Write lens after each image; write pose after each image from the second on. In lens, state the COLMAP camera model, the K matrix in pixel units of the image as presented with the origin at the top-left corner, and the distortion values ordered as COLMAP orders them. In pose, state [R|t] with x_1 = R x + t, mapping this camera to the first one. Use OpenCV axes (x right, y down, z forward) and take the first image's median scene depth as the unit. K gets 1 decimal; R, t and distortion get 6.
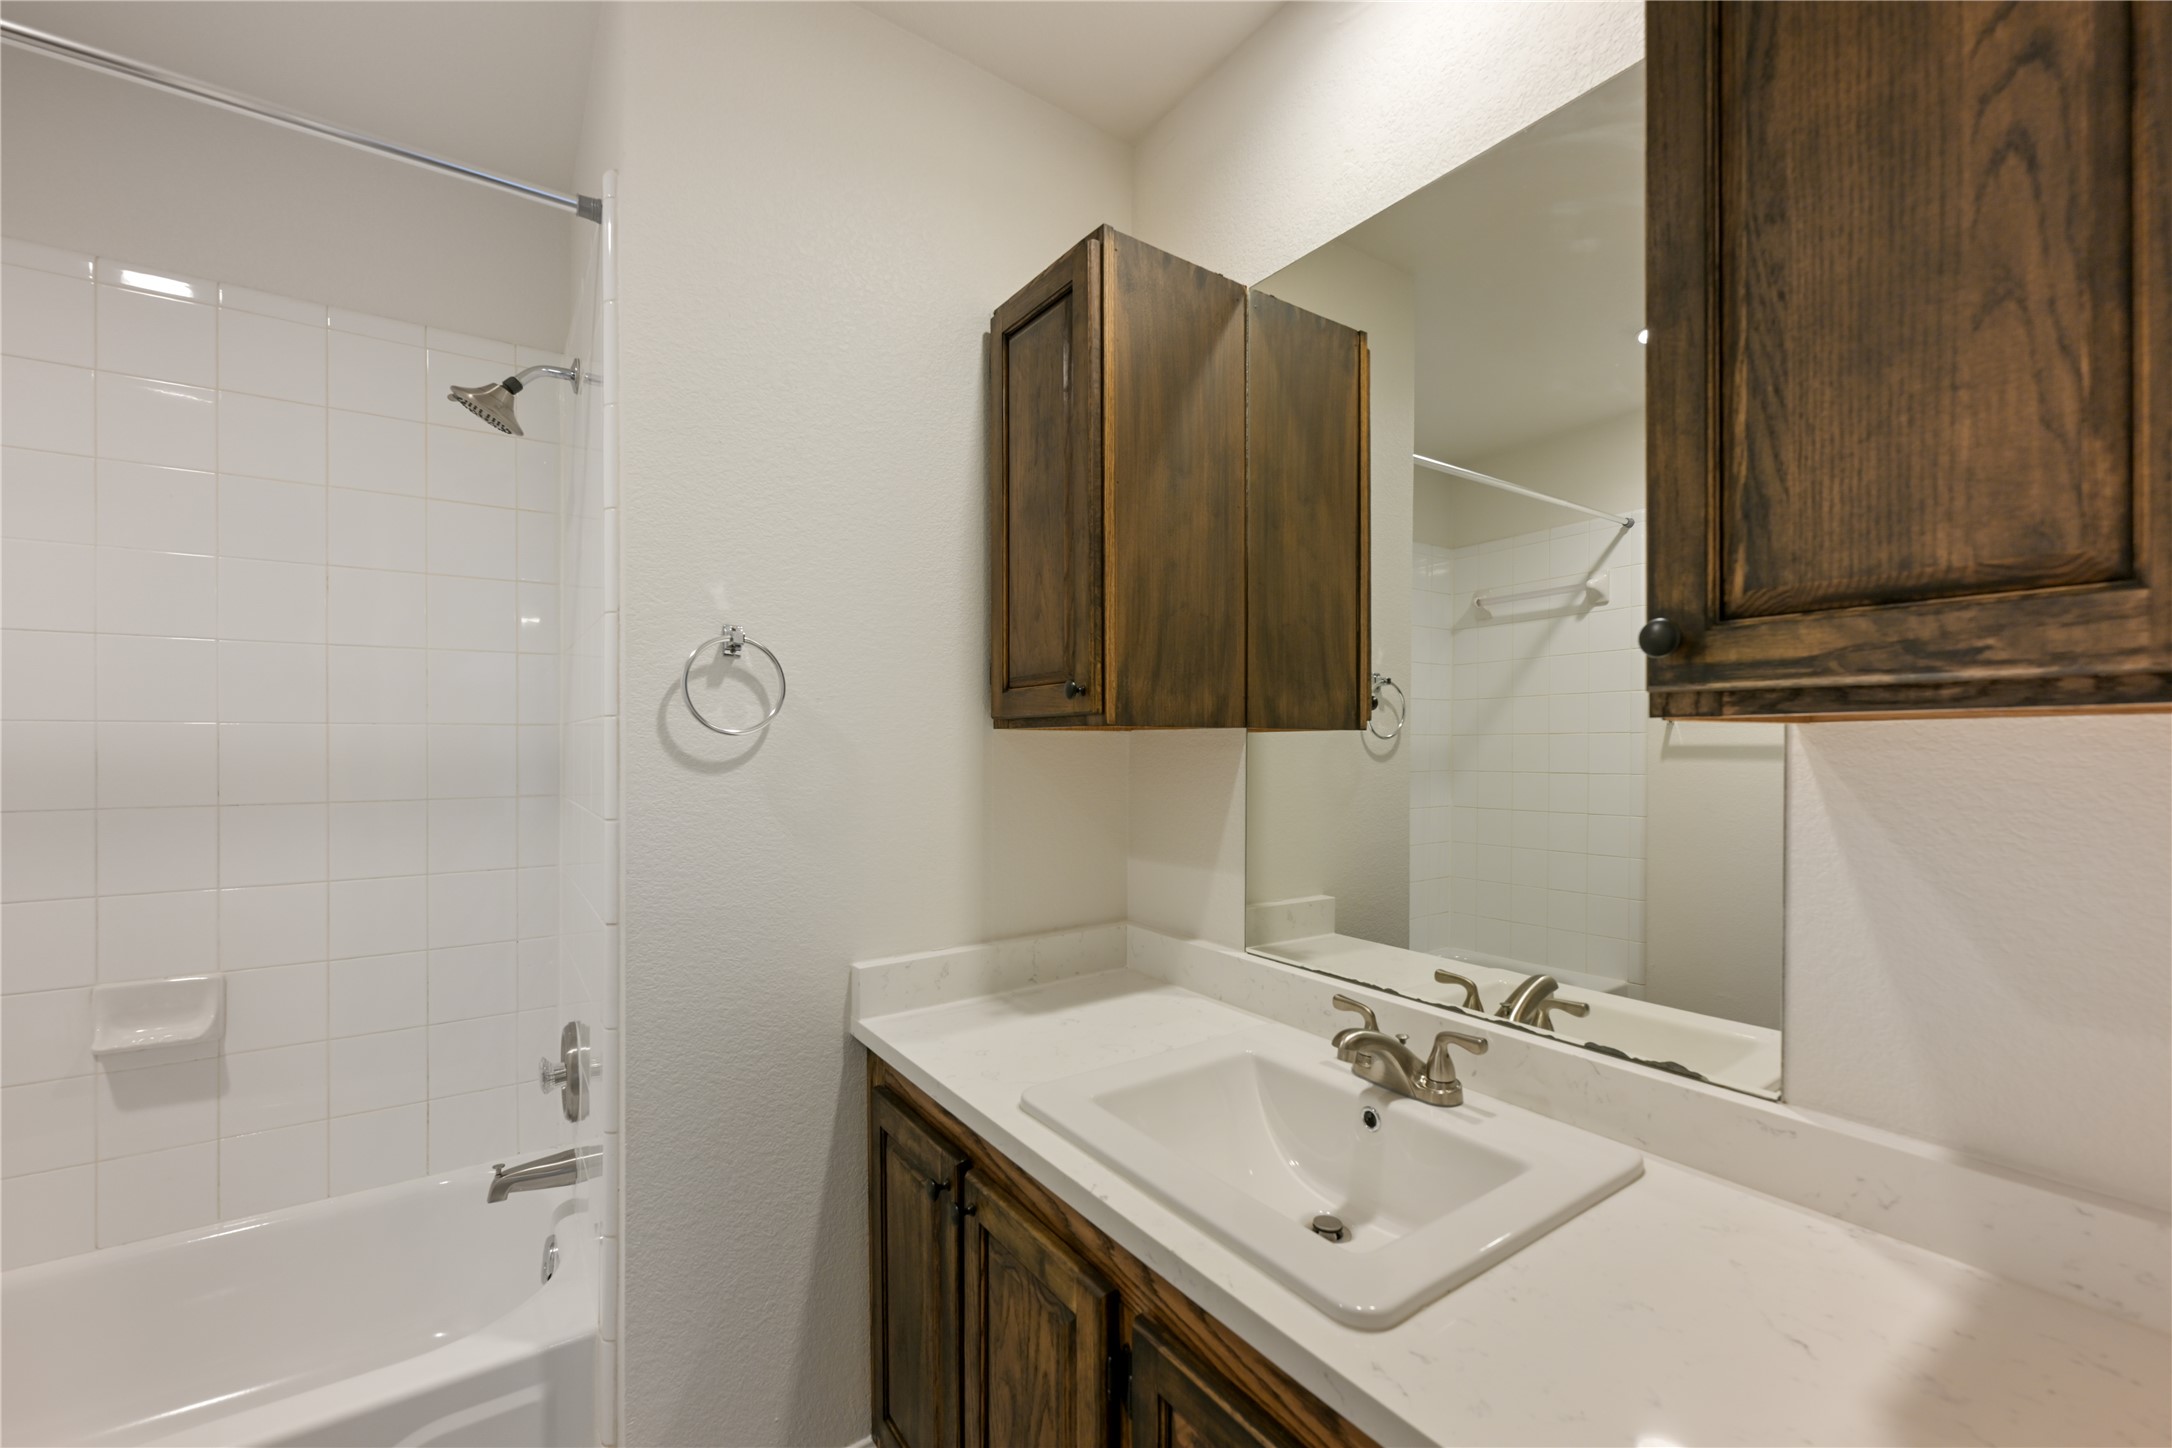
lens RADIAL K [[864.7, 0, 1088.9], [0, 864.7, 744.4], [0, 0, 1]] dist [-0.002442, 0.000791]
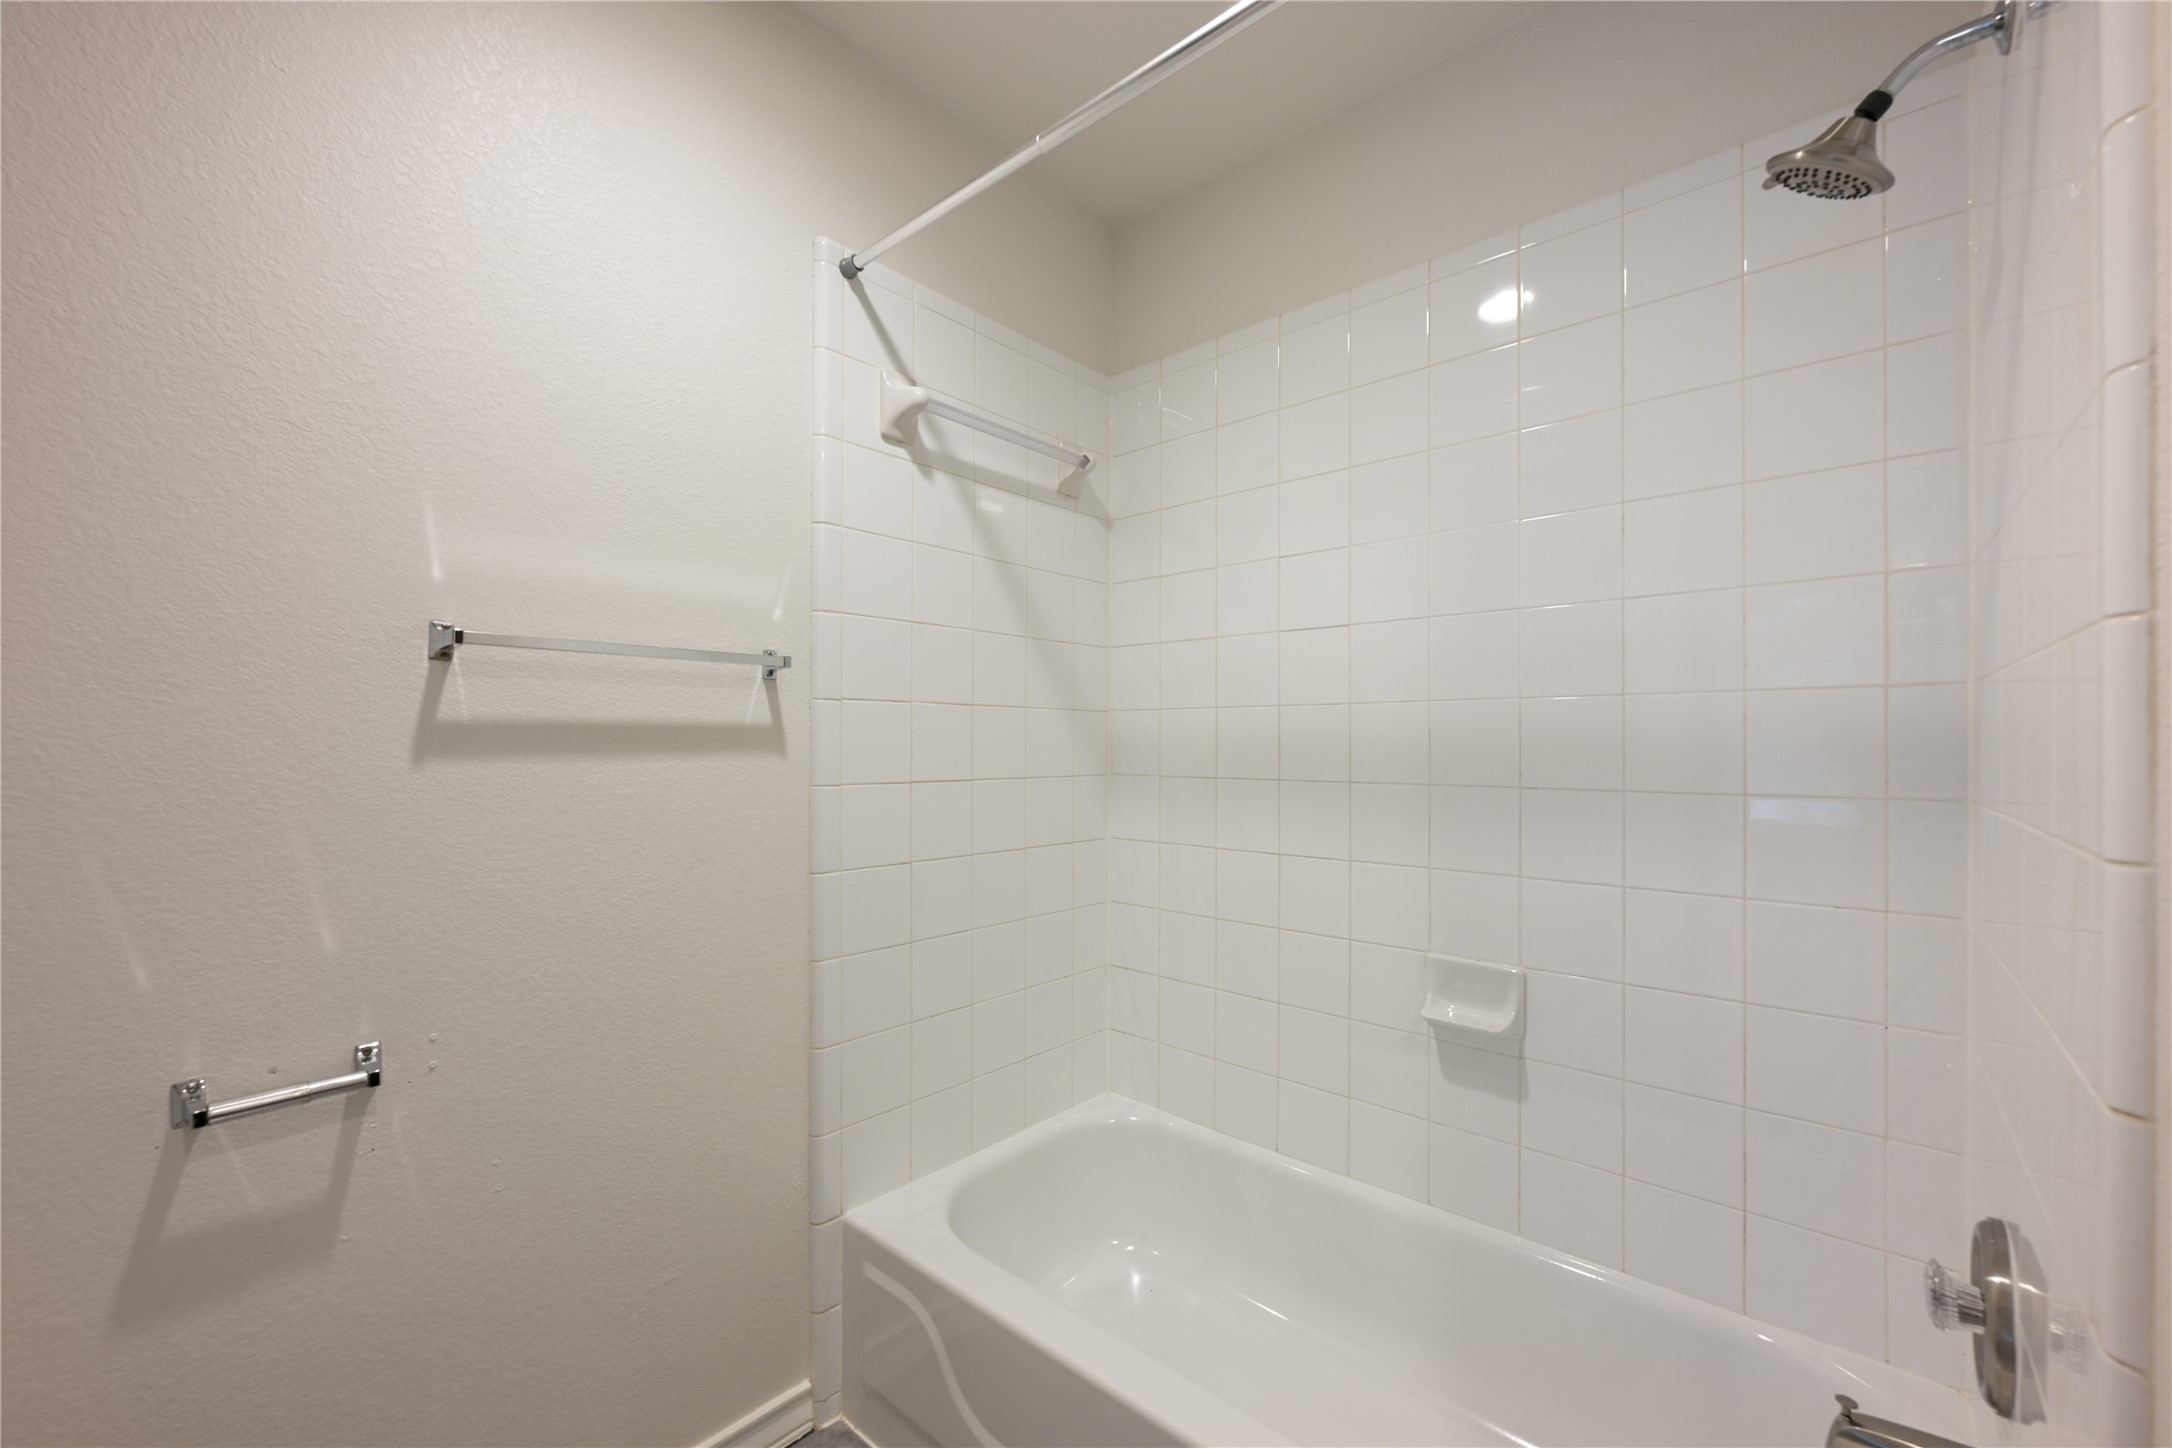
lens RADIAL K [[864.7, 0, 1082.7], [0, 864.7, 742.0], [0, 0, 1]] dist [-0.002442, 0.000791]
pose [[0.228058, -0.000817, -0.973647, -0.208043], [-0.002322, 0.999996, -0.001383, 0.023935], [0.973645, 0.002576, 0.228055, 0.327318]]
